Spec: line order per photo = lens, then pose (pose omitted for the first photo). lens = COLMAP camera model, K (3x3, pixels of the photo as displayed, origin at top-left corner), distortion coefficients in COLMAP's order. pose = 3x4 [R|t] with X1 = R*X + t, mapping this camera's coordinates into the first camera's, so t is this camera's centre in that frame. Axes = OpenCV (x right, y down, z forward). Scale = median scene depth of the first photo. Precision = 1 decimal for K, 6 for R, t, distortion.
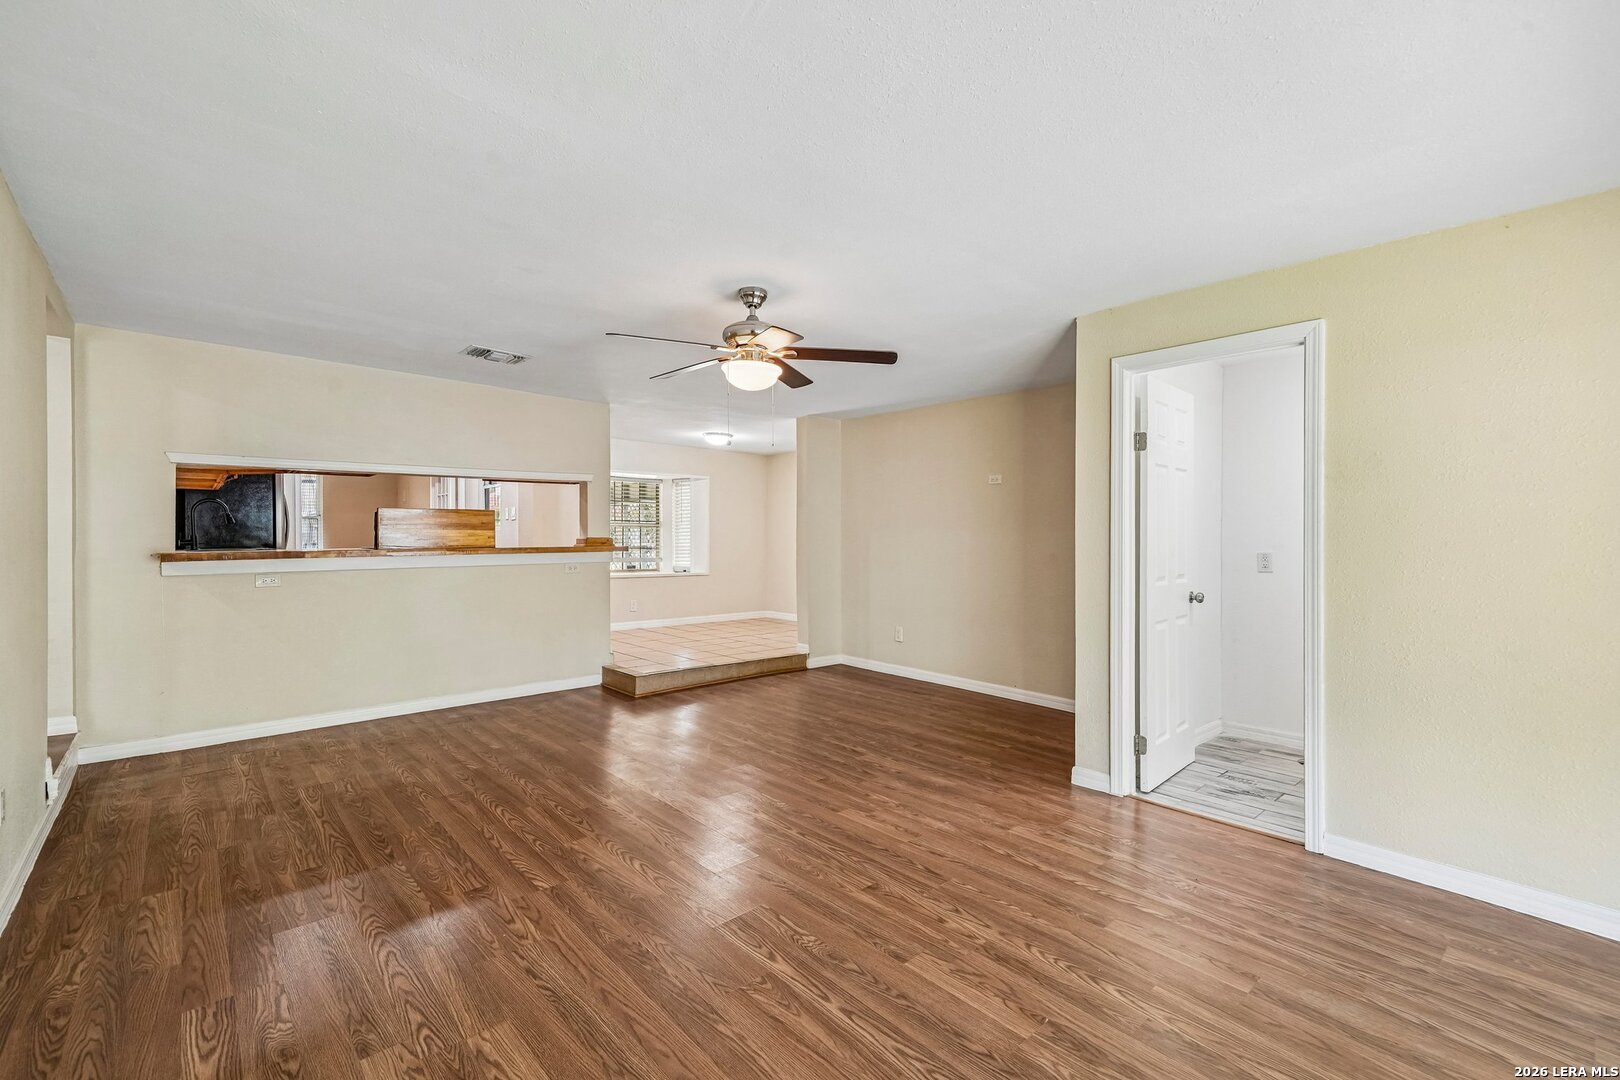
lens RADIAL K [[699.2, 0, 842.5], [0, 699.2, 580.7], [0, 0, 1]] dist [0.007978, 0.000190]
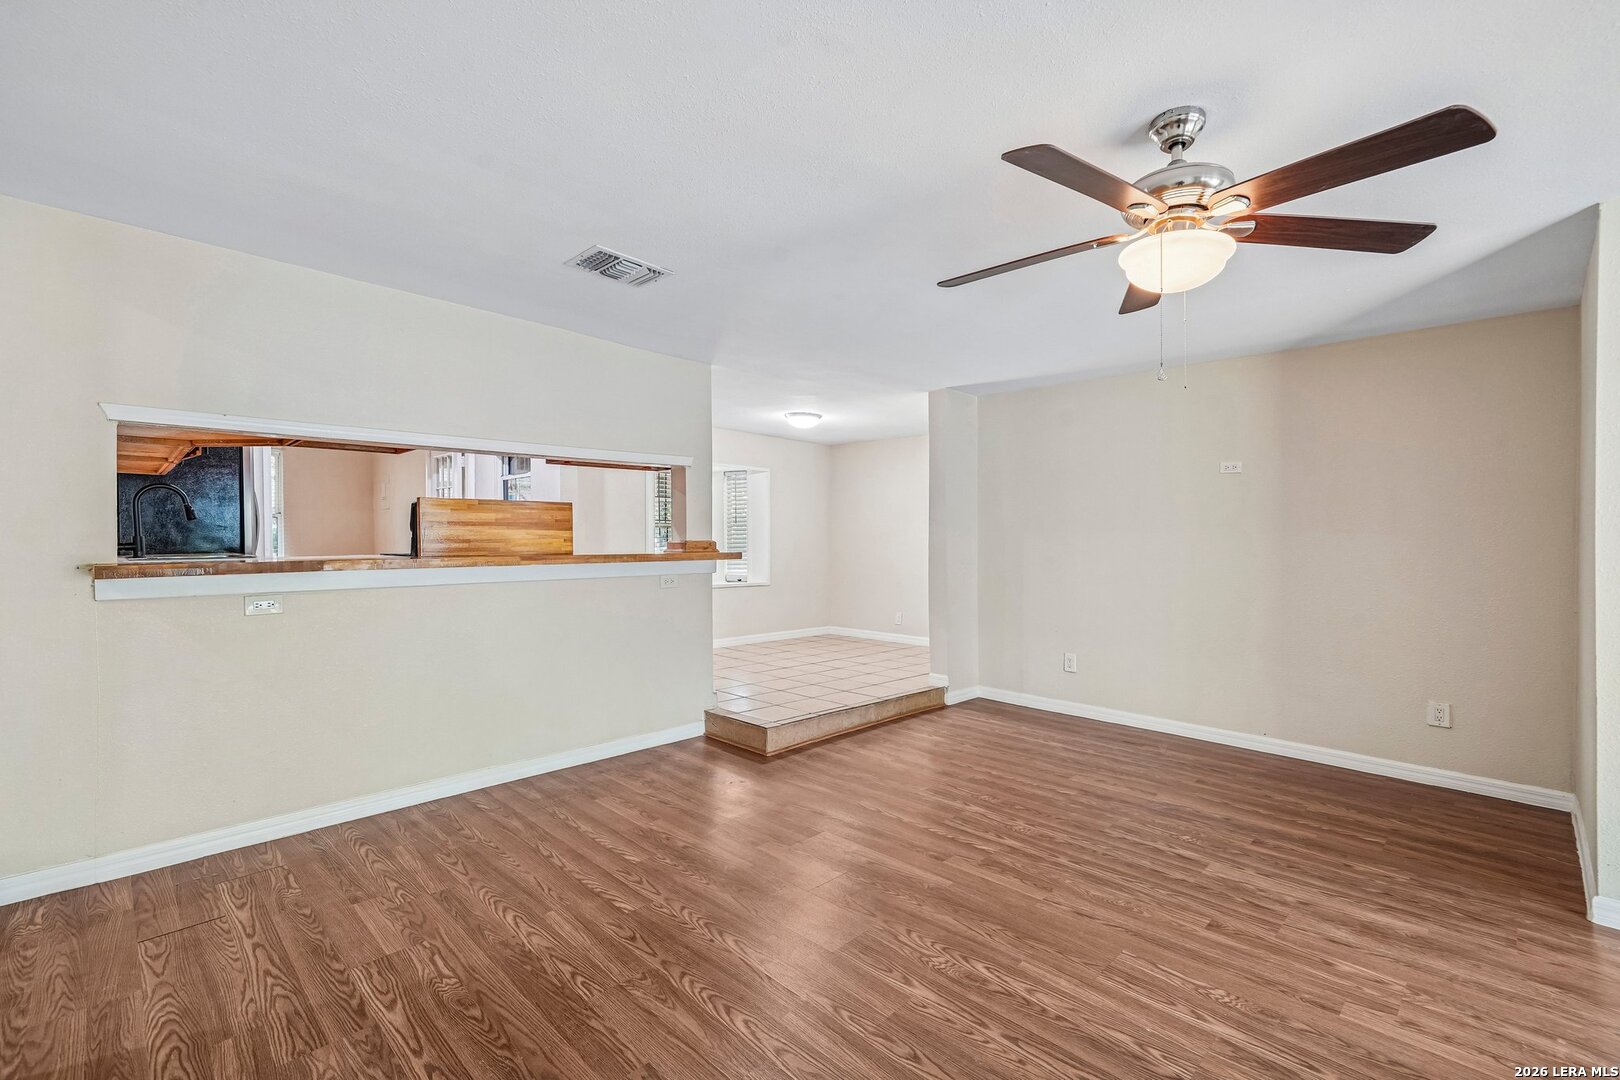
lens RADIAL K [[699.2, 0, 844.3], [0, 699.2, 589.6], [0, 0, 1]] dist [0.007978, 0.000190]
pose [[0.998157, -0.002085, 0.060651, -0.307472], [0.001653, 0.999973, 0.007171, -0.018060], [-0.060664, -0.007057, 0.998133, 0.302402]]
